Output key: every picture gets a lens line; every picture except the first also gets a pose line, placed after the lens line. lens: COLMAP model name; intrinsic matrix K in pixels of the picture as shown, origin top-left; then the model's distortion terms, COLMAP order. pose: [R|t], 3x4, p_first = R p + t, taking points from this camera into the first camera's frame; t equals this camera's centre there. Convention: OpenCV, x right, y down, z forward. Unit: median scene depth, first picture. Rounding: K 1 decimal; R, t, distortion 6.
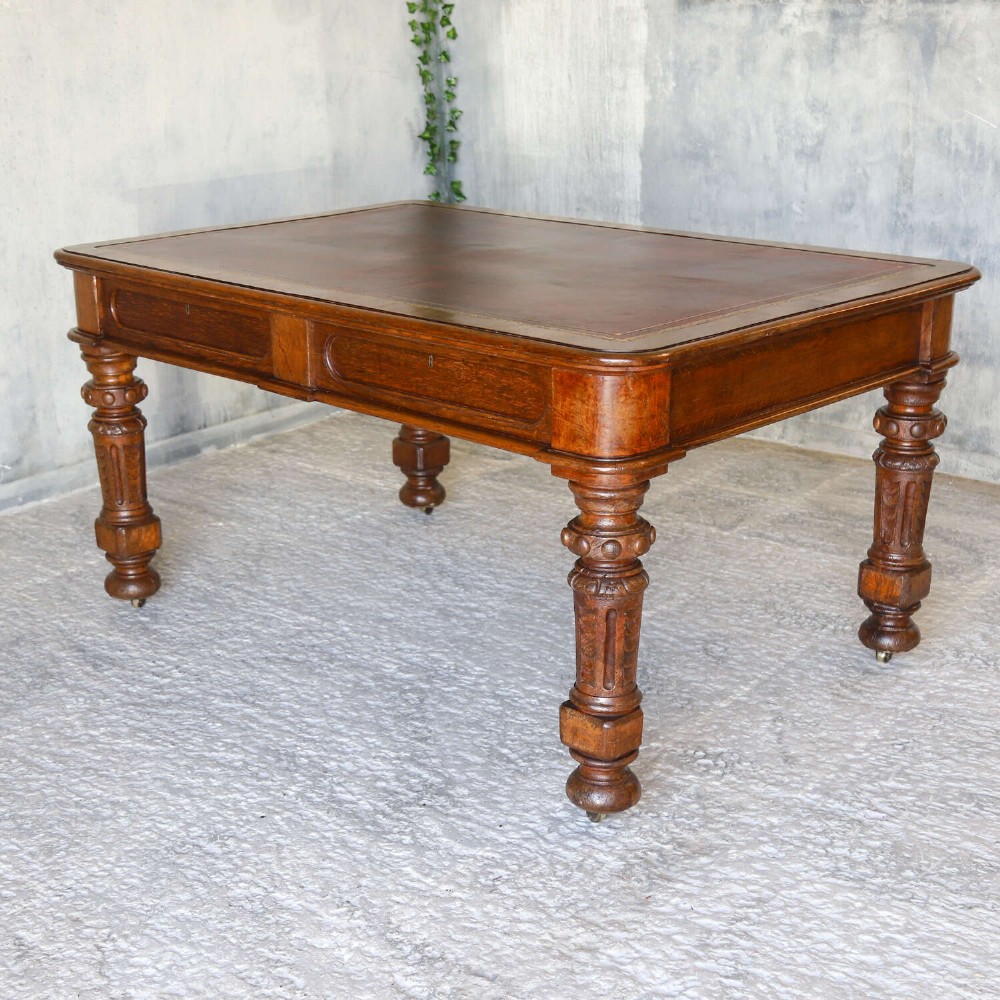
lens RADIAL K [[1575.4, 0, 432.9], [0, 1575.4, 586.3], [0, 0, 1]] dist [-0.047217, 0.007008]
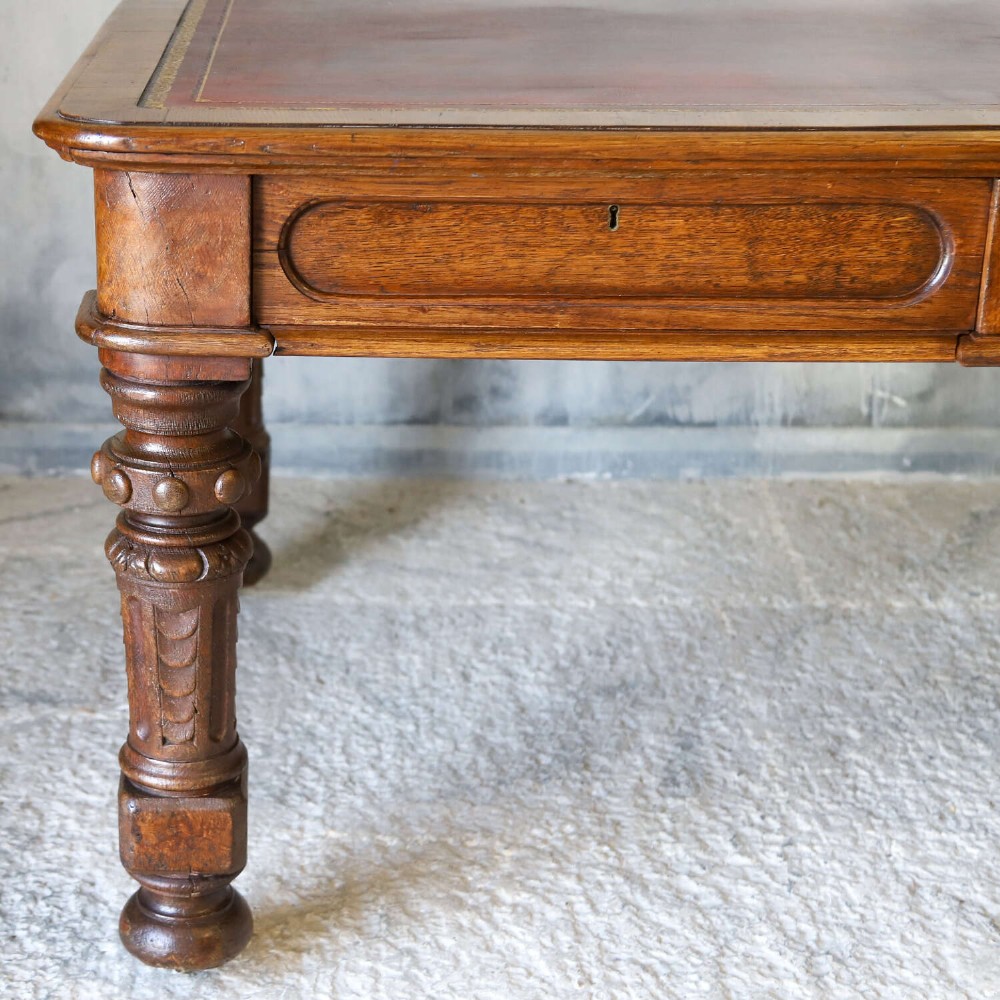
lens RADIAL K [[2177.4, 0, 254.5], [0, 2177.4, 532.6], [0, 0, 1]] dist [0.040181, 0.119342]
pose [[0.641768, 0.287426, -0.710999, 0.201844], [-0.285907, 0.949944, 0.125953, -0.084883], [0.711611, 0.122447, 0.691821, 0.398715]]
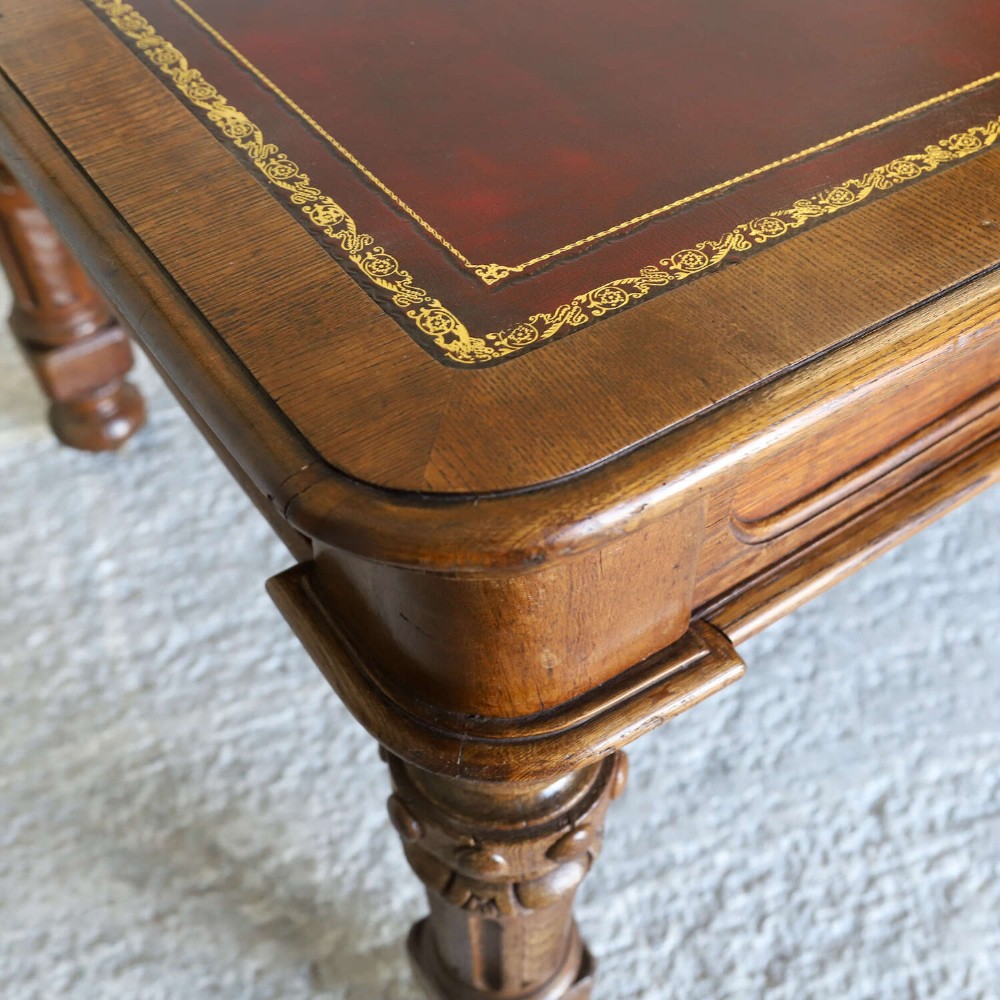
lens RADIAL K [[1261.8, 0, 500.0], [0, 1261.8, 500.0], [0, 0, 1]] dist [-0.015105, -0.030298]
pose [[0.477466, -0.635098, 0.607188, -0.261603], [0.293936, 0.766684, 0.570787, -0.302132], [-0.828027, -0.094056, 0.552743, 0.938268]]
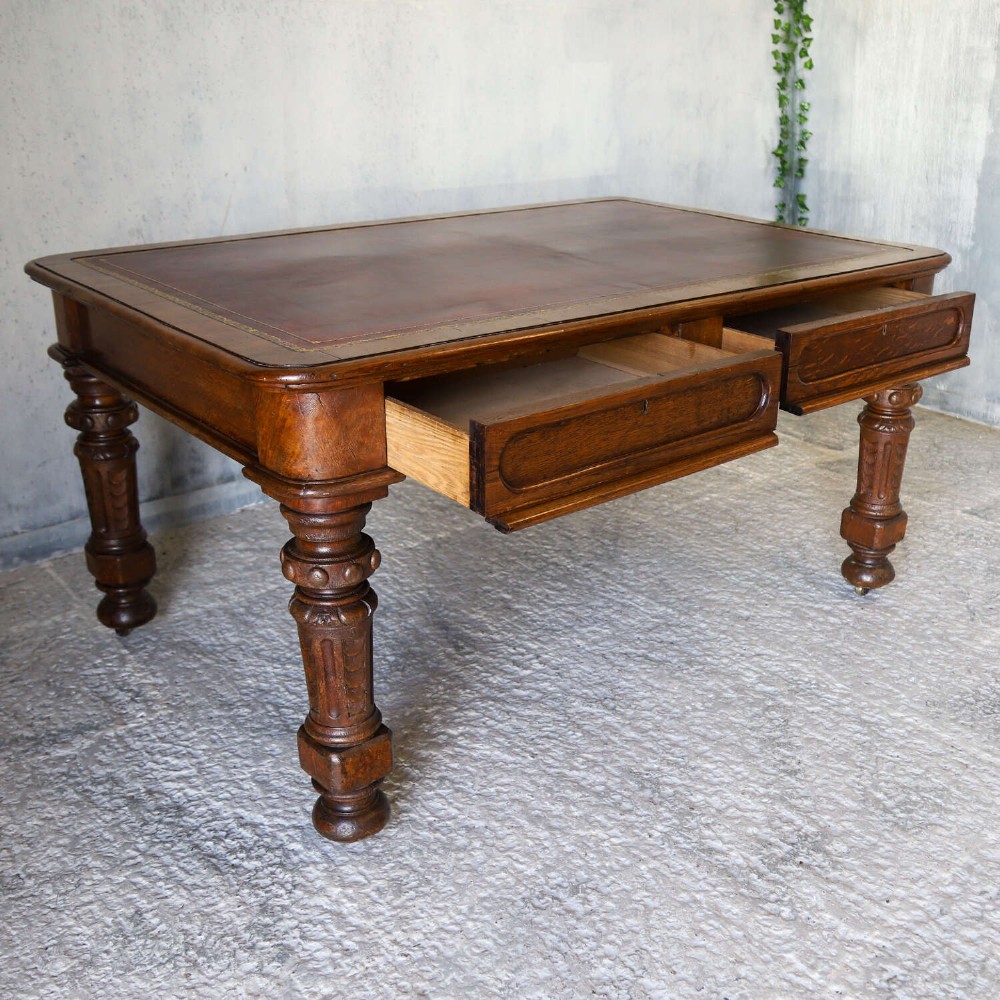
lens RADIAL K [[1151.7, 0, 623.5], [0, 1151.7, 502.4], [0, 0, 1]] dist [-0.115734, 0.057125]
pose [[0.995182, 0.073855, -0.064477, -0.070053], [-0.073124, 0.997230, 0.013641, -0.063466], [0.065306, -0.008861, 0.997826, 0.280351]]
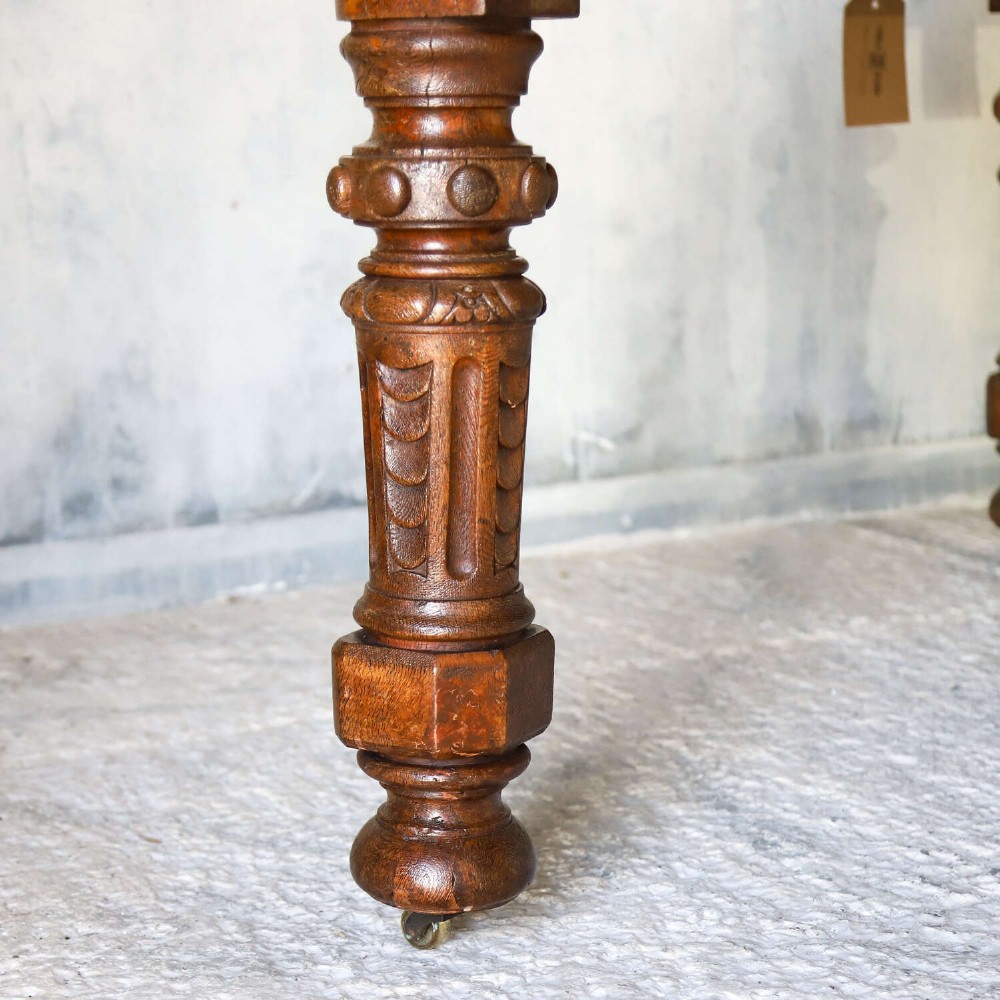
lens RADIAL K [[2554.1, 0, 462.9], [0, 2554.1, 500.2], [0, 0, 1]] dist [0.139934, 0.184091]
pose [[0.939934, 0.062932, -0.335504, -0.090192], [-0.123367, 0.979053, -0.161973, 0.080431], [0.318283, 0.193634, 0.928010, 0.435010]]
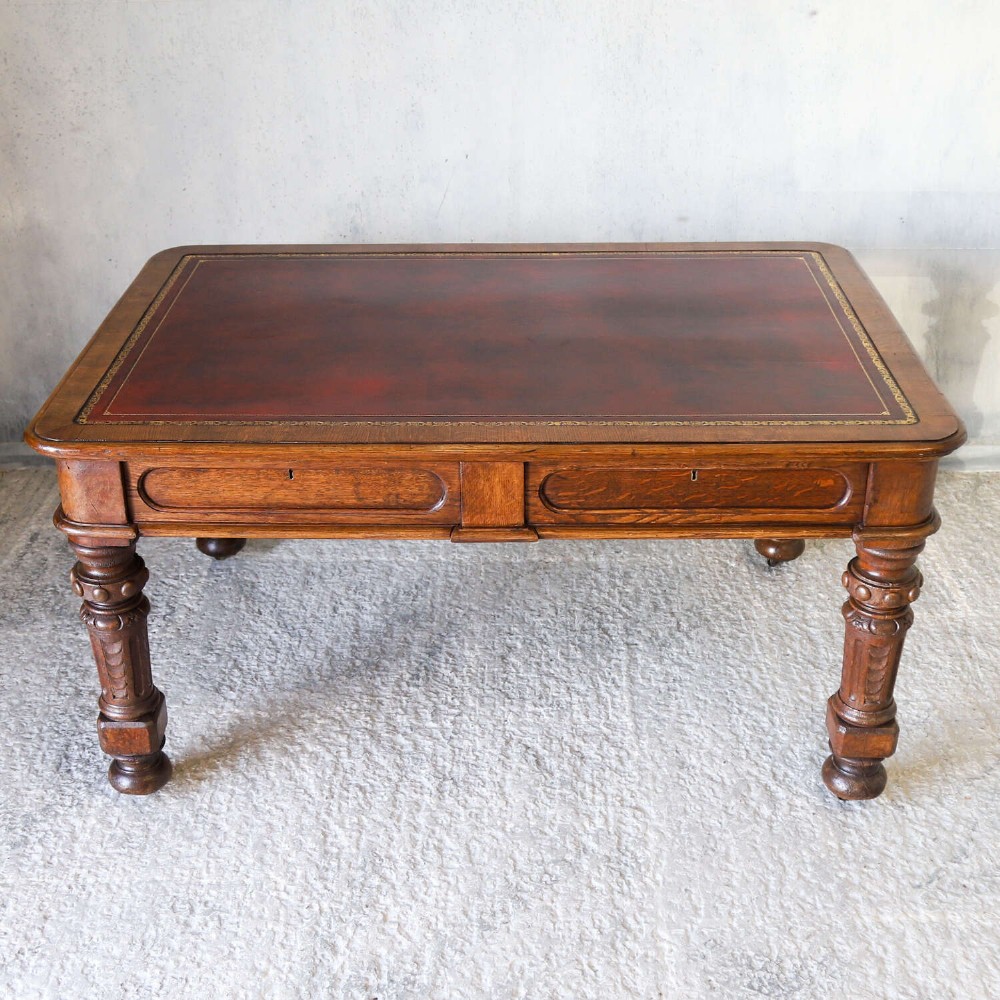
lens RADIAL K [[1447.4, 0, 462.8], [0, 1447.4, 442.6], [0, 0, 1]] dist [-0.139412, 0.128512]
pose [[0.641232, 0.339952, -0.687935, 0.433659], [-0.274647, 0.938797, 0.207917, -0.318484], [0.716513, 0.055617, 0.695353, 0.357818]]
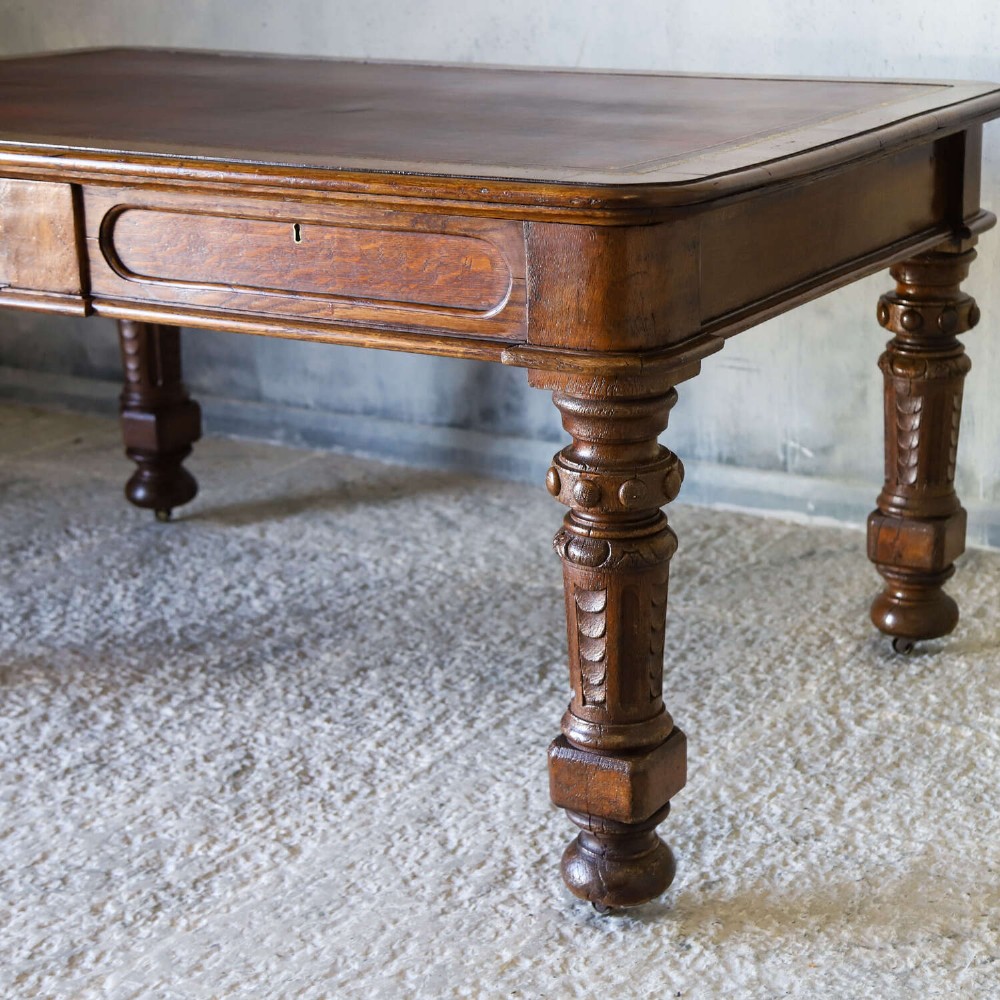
lens RADIAL K [[2086.9, 0, 628.2], [0, 2086.9, 499.7], [0, 0, 1]] dist [0.046883, 0.064090]
pose [[0.241629, 0.295566, -0.924260, 0.681054], [-0.350621, 0.914725, 0.200854, -0.272770], [0.904809, 0.275533, 0.324656, 0.878542]]
